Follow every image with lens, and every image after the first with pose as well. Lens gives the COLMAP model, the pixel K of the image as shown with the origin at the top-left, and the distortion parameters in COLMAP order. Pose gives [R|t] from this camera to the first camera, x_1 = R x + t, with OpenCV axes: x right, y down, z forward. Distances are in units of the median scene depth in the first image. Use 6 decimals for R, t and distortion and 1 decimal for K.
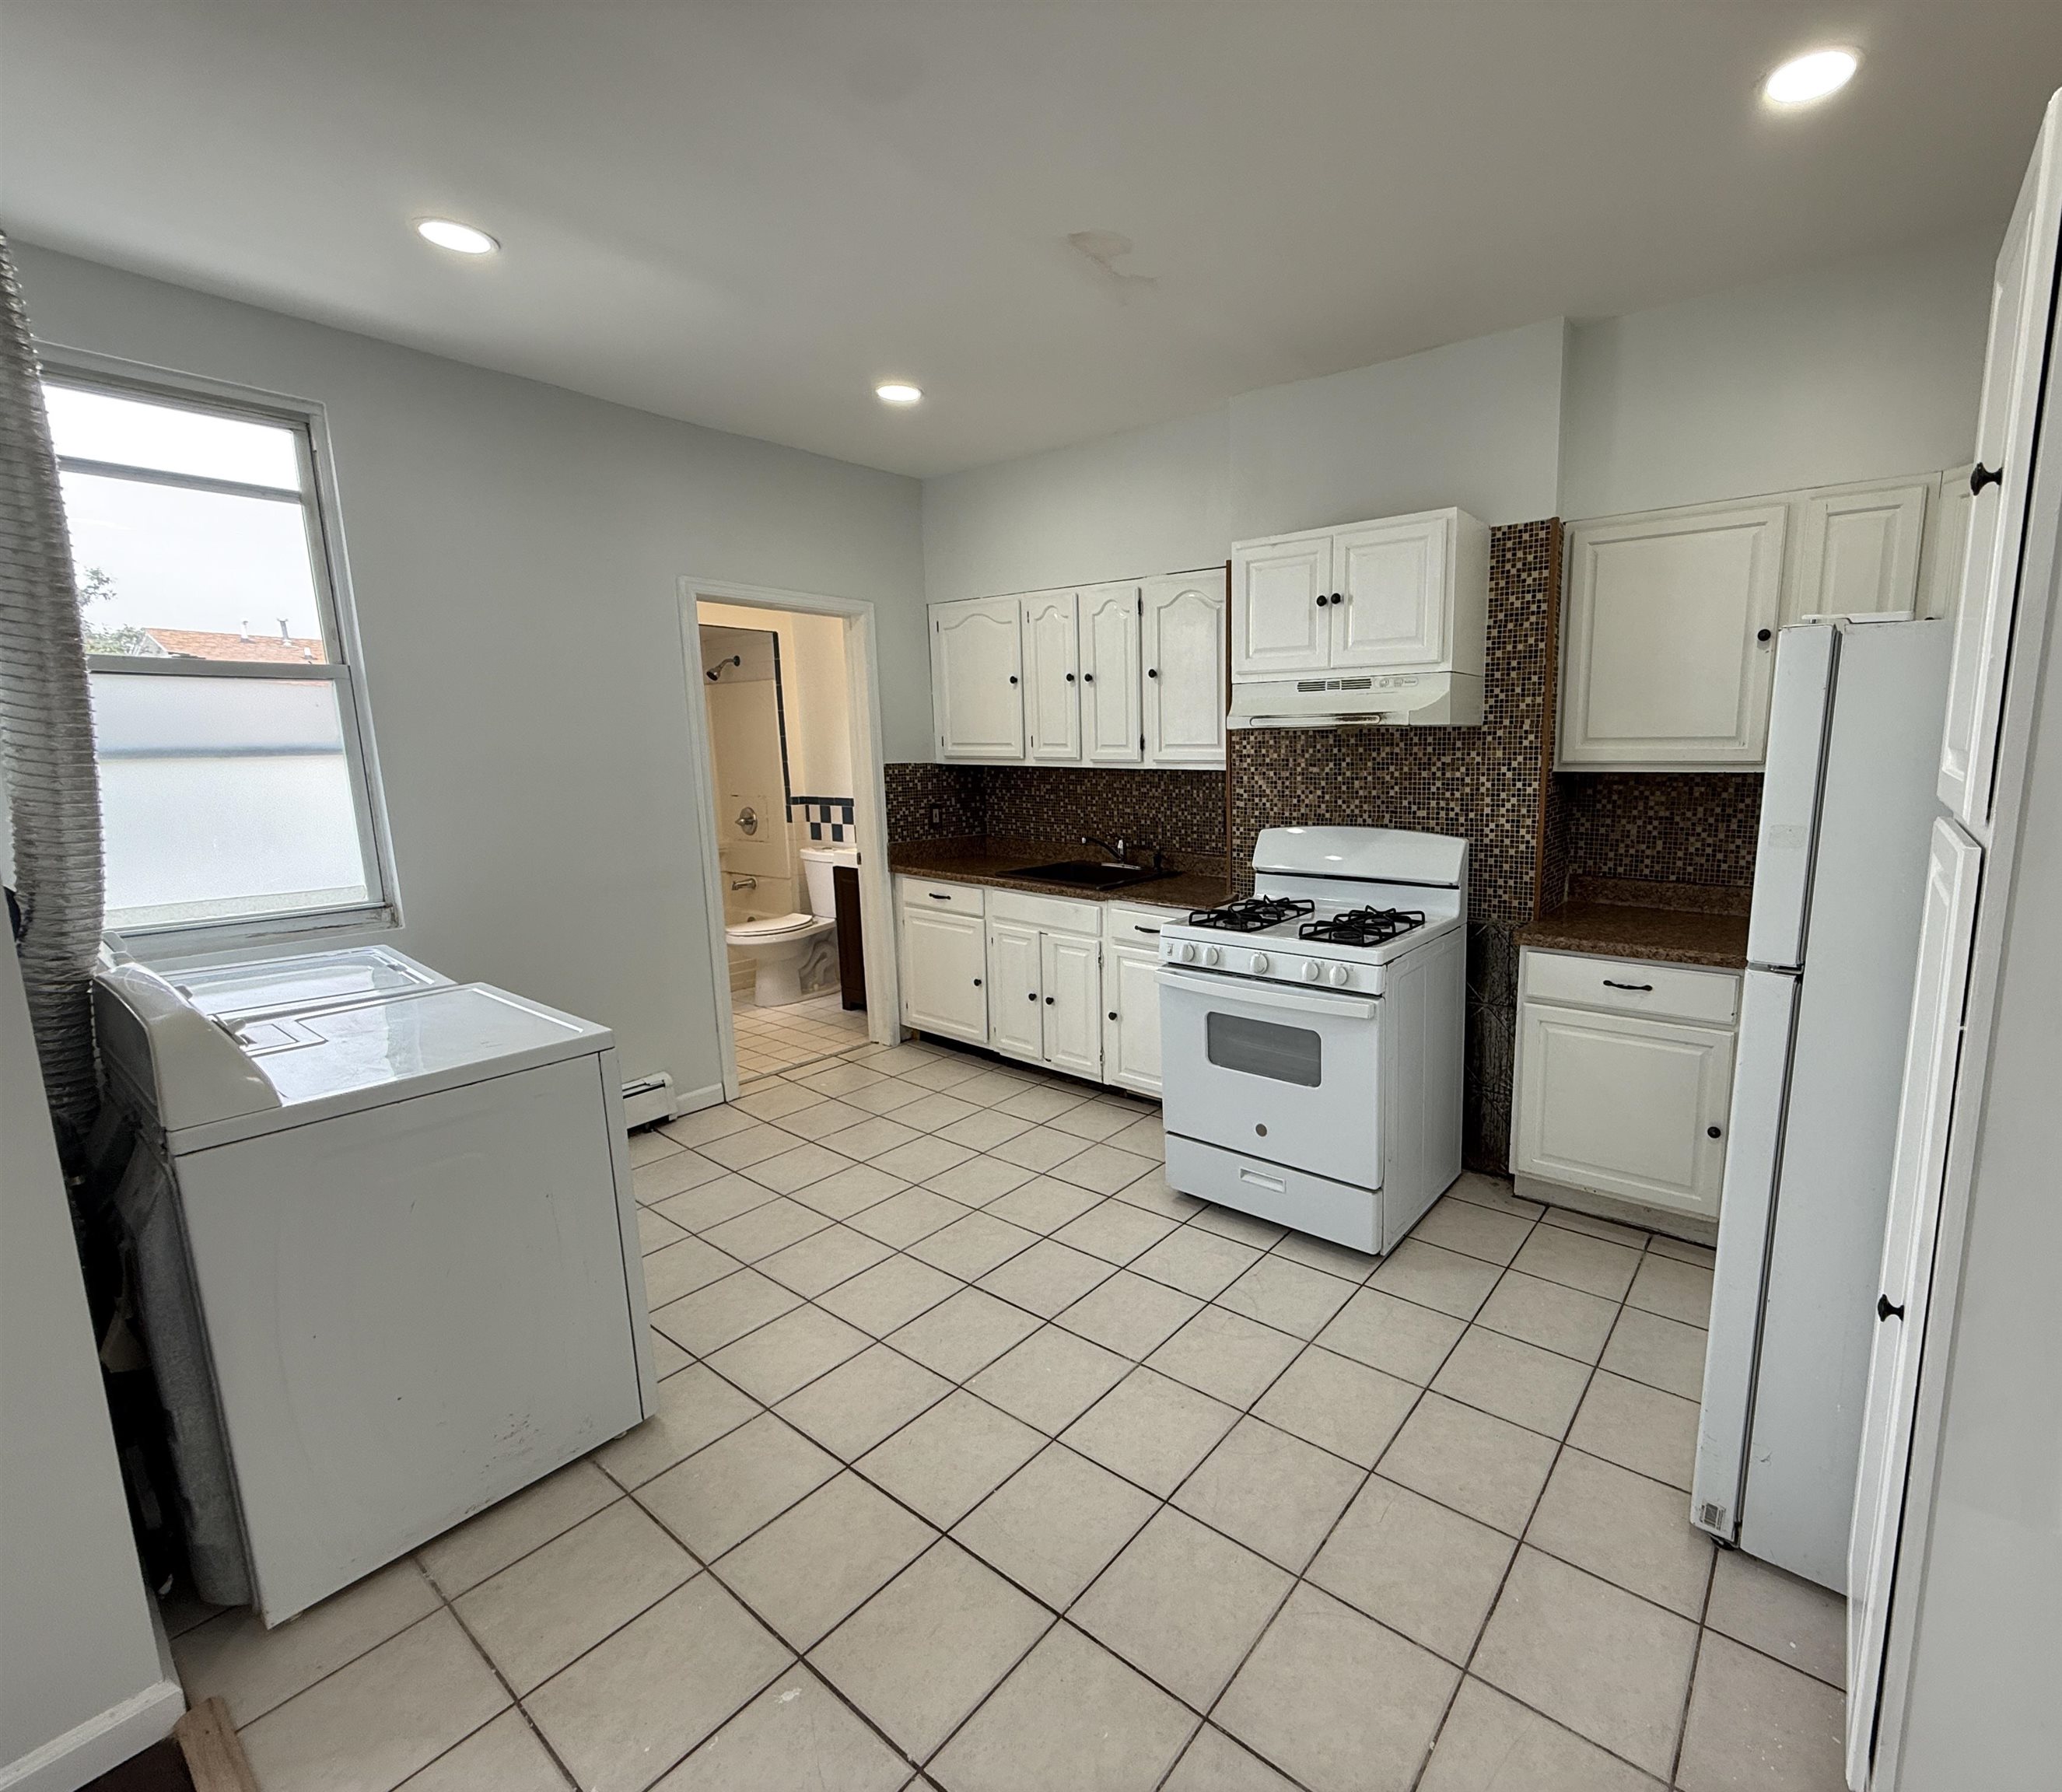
lens RADIAL K [[950.4, 0, 1181.9], [0, 950.4, 894.7], [0, 0, 1]] dist [0.003962, -0.000088]
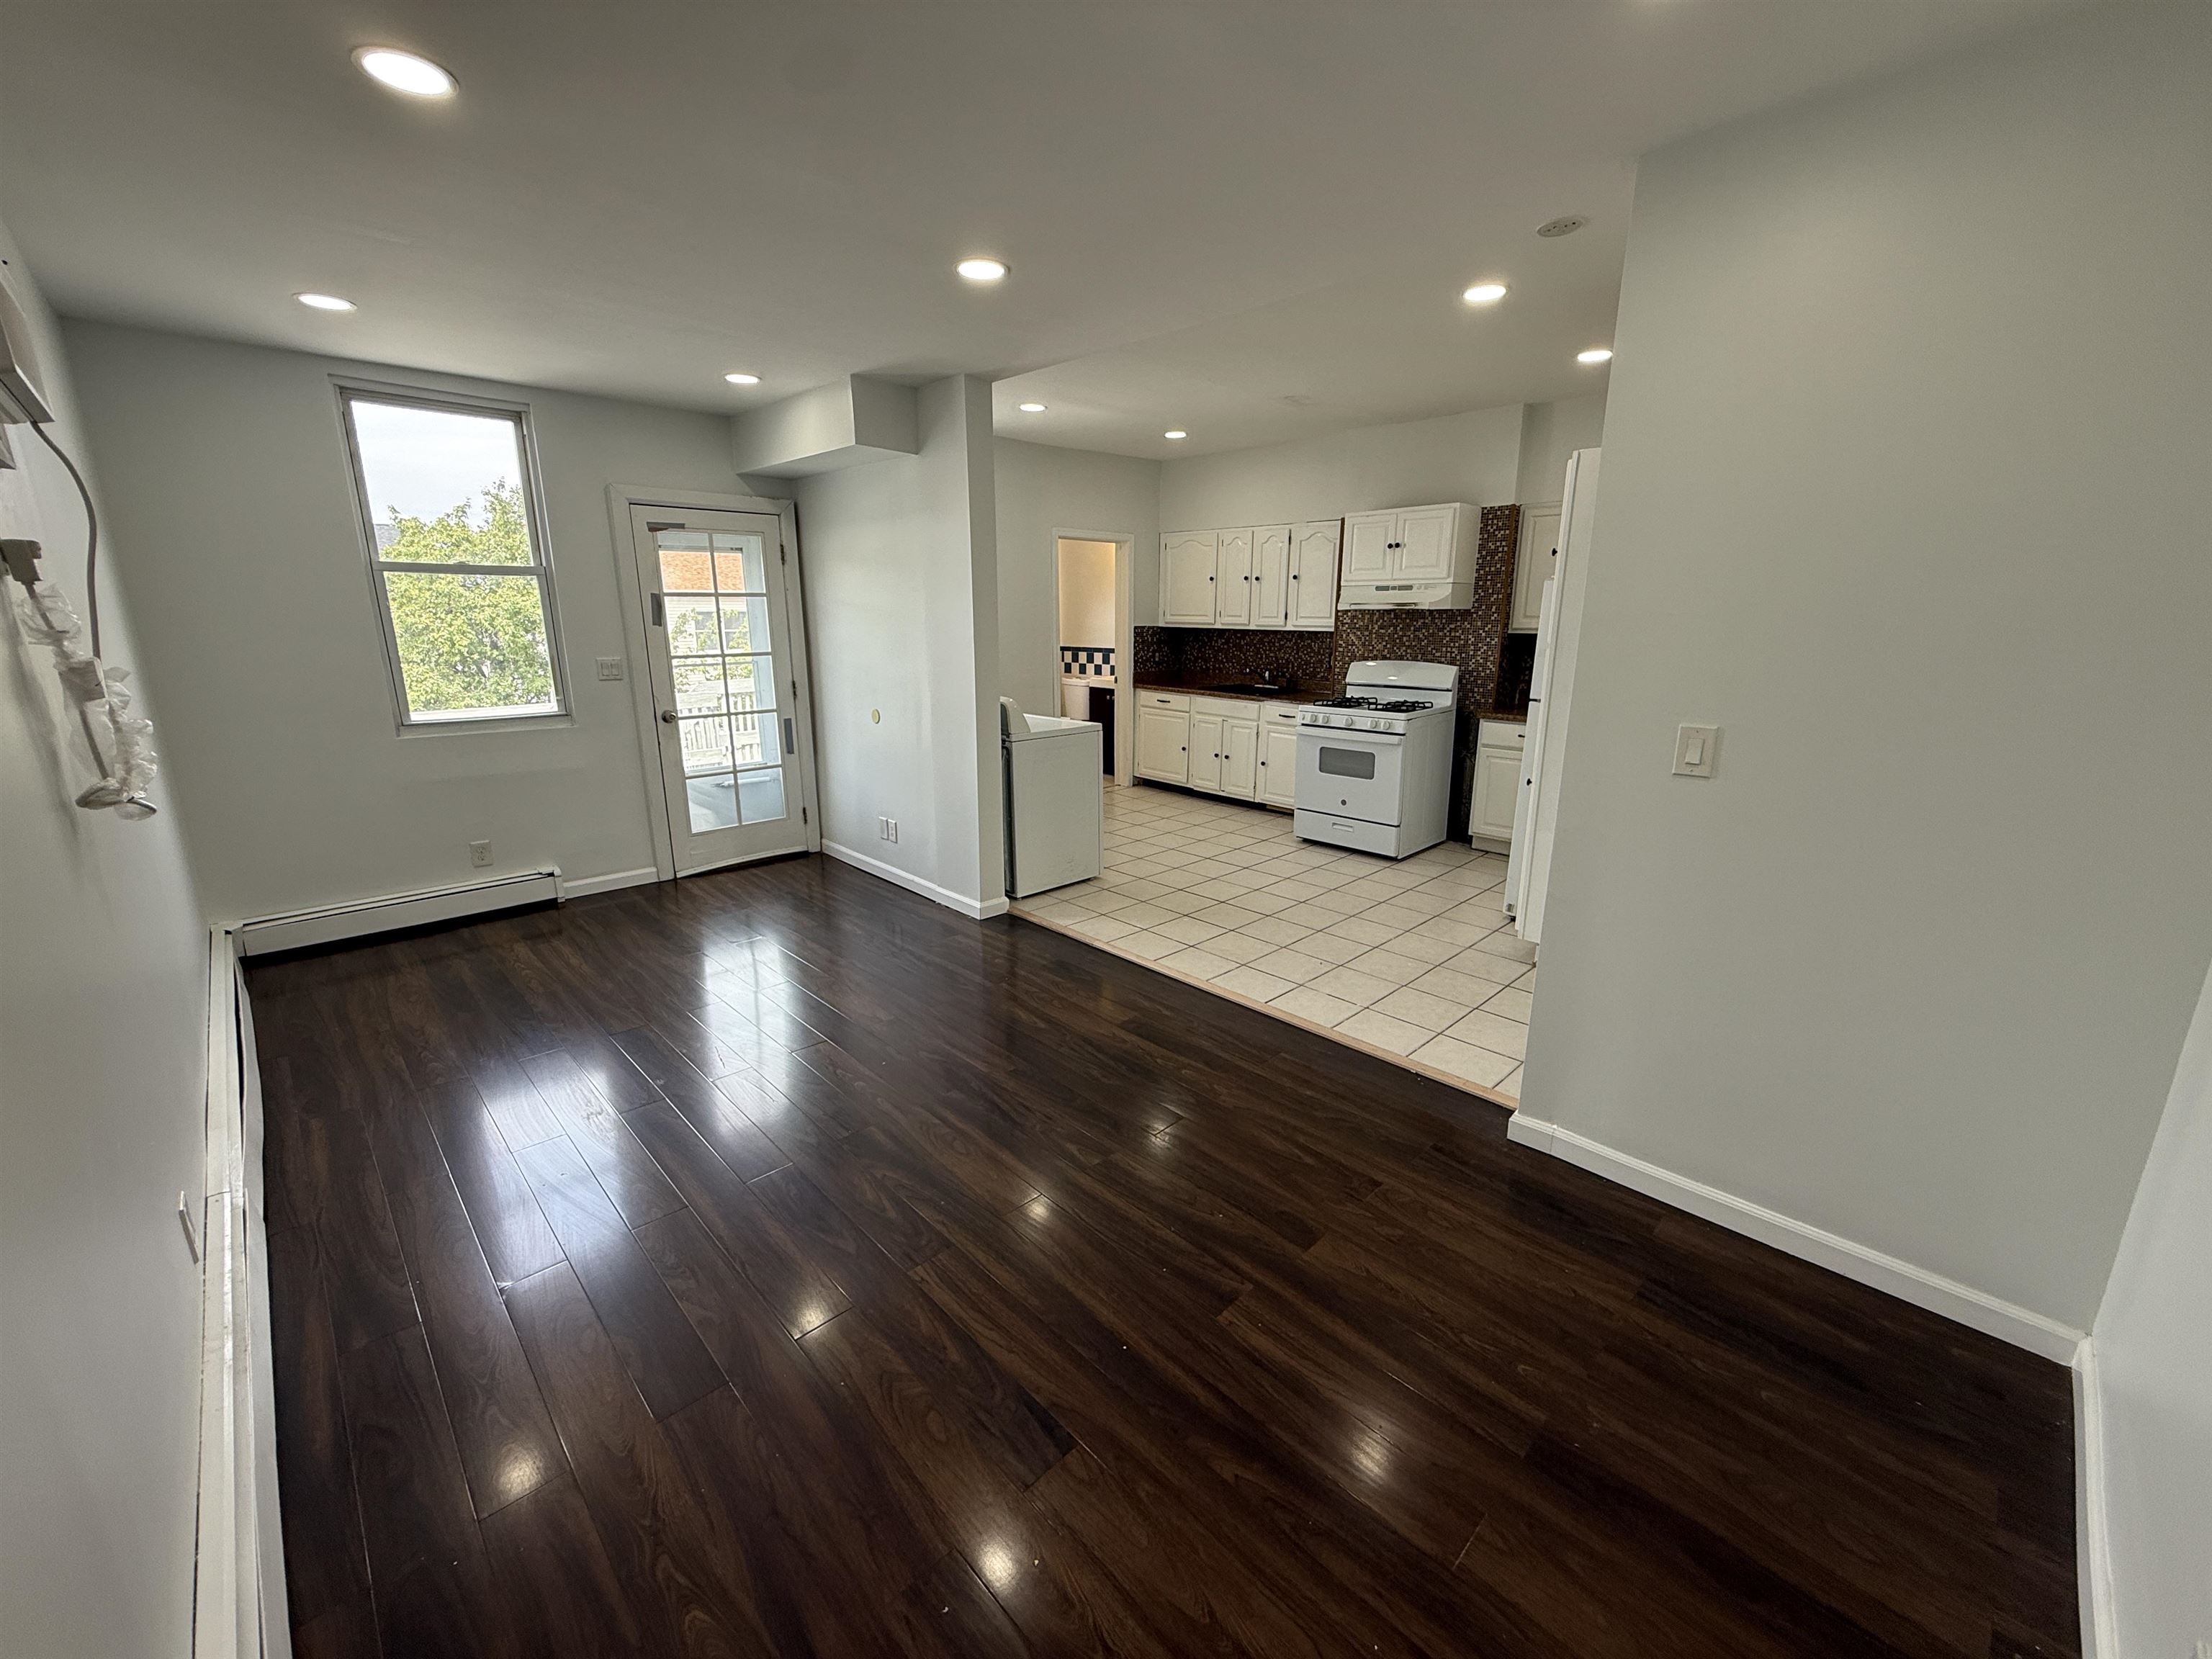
lens RADIAL K [[881.9, 0, 1096.5], [0, 881.9, 825.4], [0, 0, 1]] dist [0.003704, 0.000772]
pose [[0.982111, 0.052130, -0.180944, -0.080849], [-0.037491, 0.995810, 0.083408, 0.126400], [0.184534, -0.075132, 0.979950, -0.842768]]
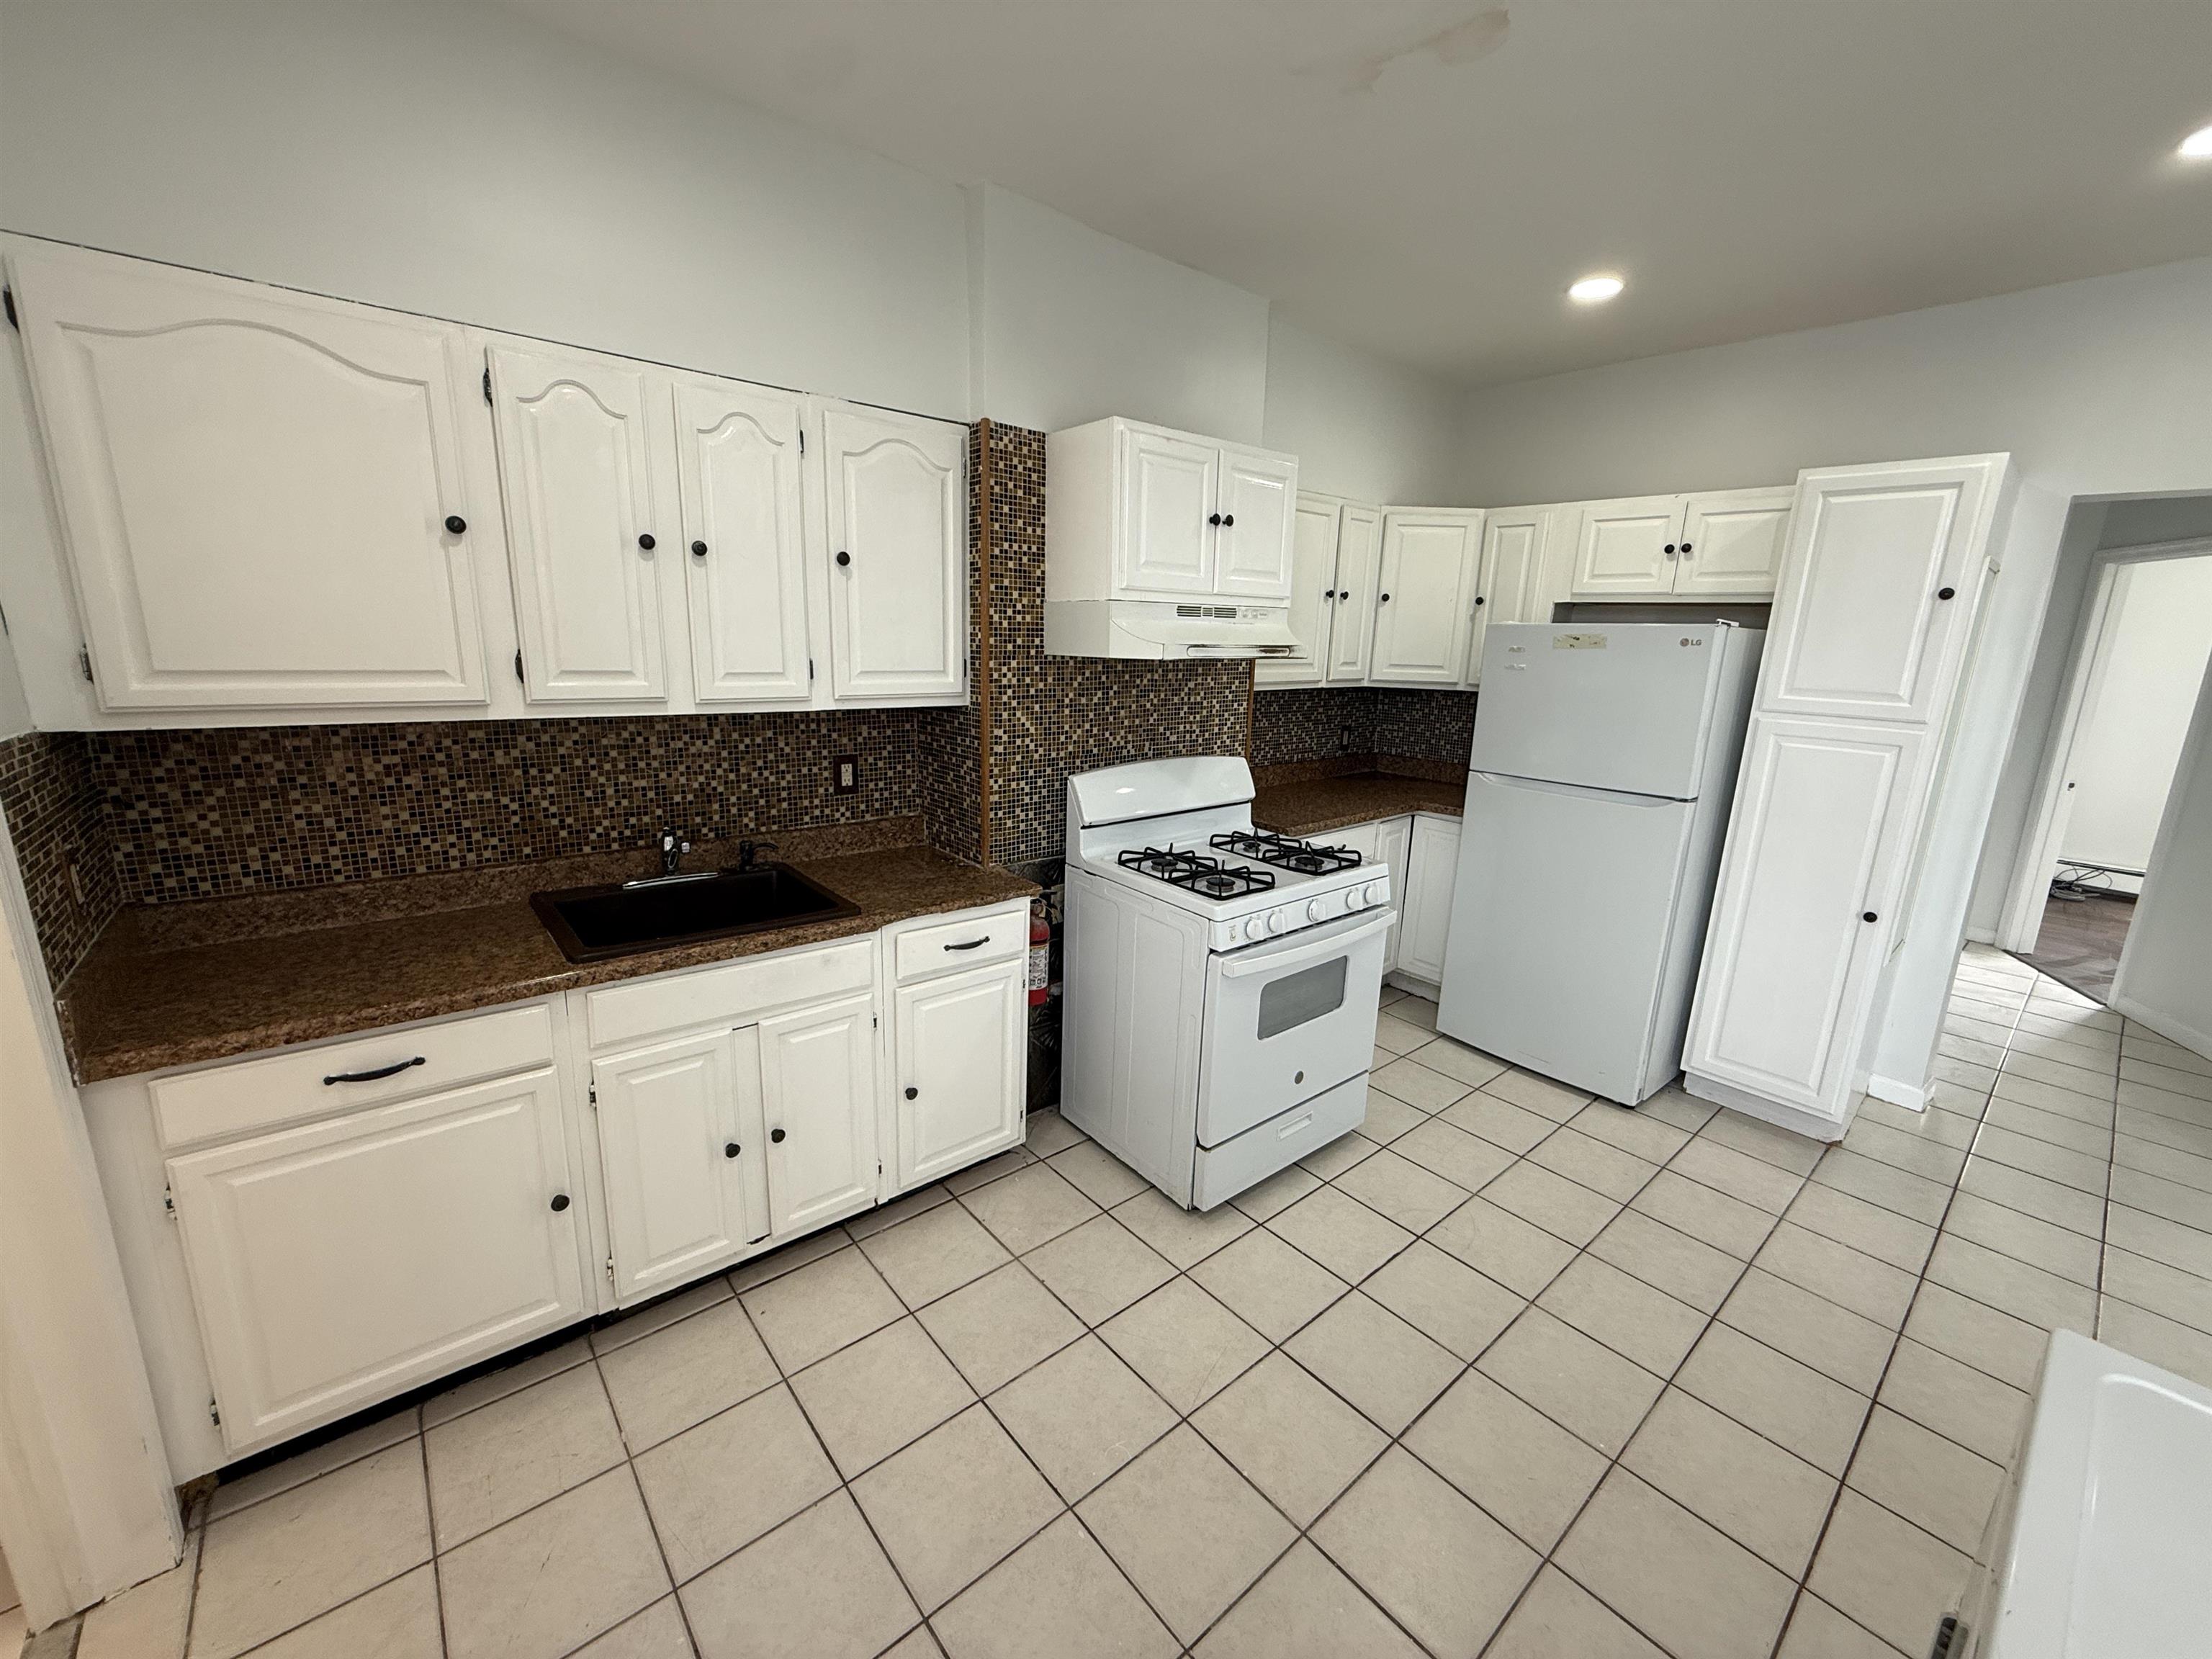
lens RADIAL K [[881.9, 0, 1105.4], [0, 881.9, 824.4], [0, 0, 1]] dist [0.003704, 0.000772]
pose [[0.244628, -0.190945, 0.950630, -0.629297], [0.130797, 0.977955, 0.162775, -0.145300], [-0.960755, 0.084520, 0.264210, 0.755769]]
